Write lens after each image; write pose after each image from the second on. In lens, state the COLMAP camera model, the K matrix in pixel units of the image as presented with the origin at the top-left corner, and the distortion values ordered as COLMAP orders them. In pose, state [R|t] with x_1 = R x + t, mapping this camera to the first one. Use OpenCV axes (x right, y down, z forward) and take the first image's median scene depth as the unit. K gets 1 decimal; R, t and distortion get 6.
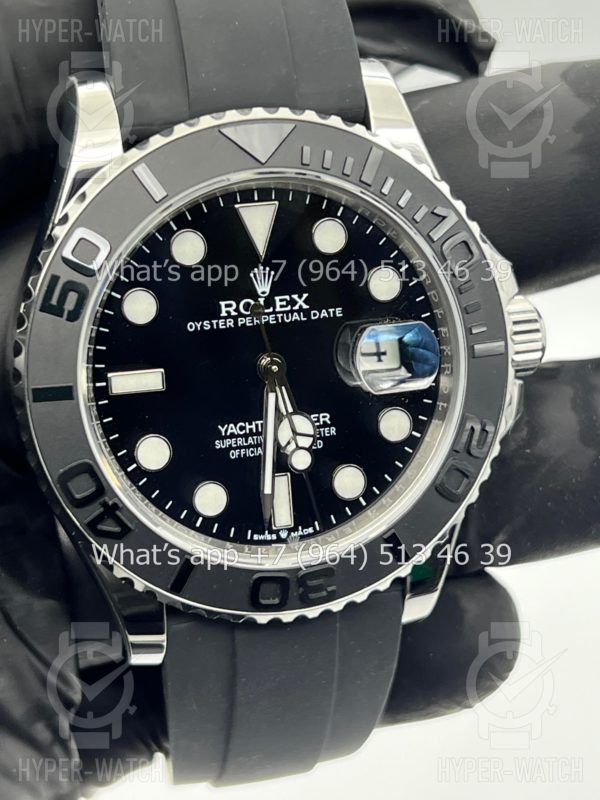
lens RADIAL K [[1849.8, 0, 293.1], [0, 1849.8, 406.5], [0, 0, 1]] dist [0.087459, 0.000000]
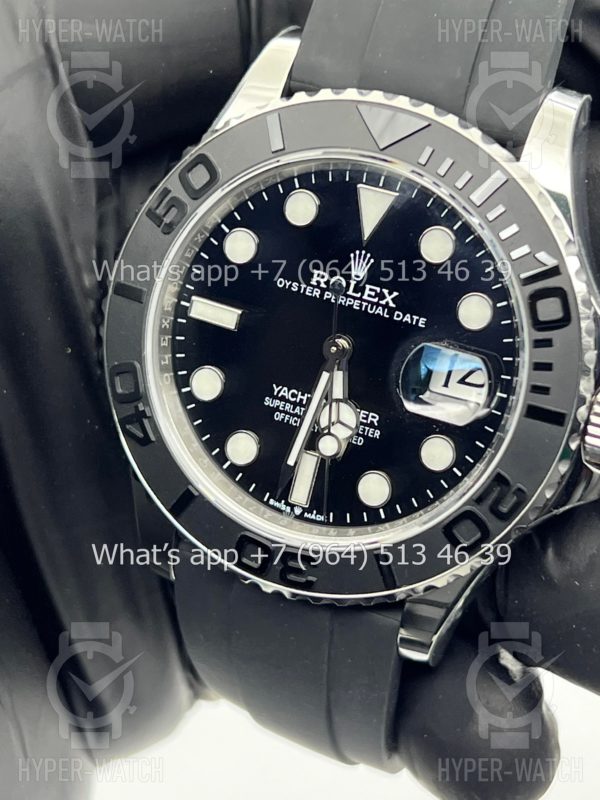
lens RADIAL K [[1849.8, 0, 301.0], [0, 1849.8, 404.1], [0, 0, 1]] dist [0.087459, 0.000000]
pose [[0.784623, 0.357207, -0.506726, 0.489272], [-0.370493, 0.925493, 0.078731, -0.064883], [0.497094, 0.125964, 0.858505, 0.135375]]
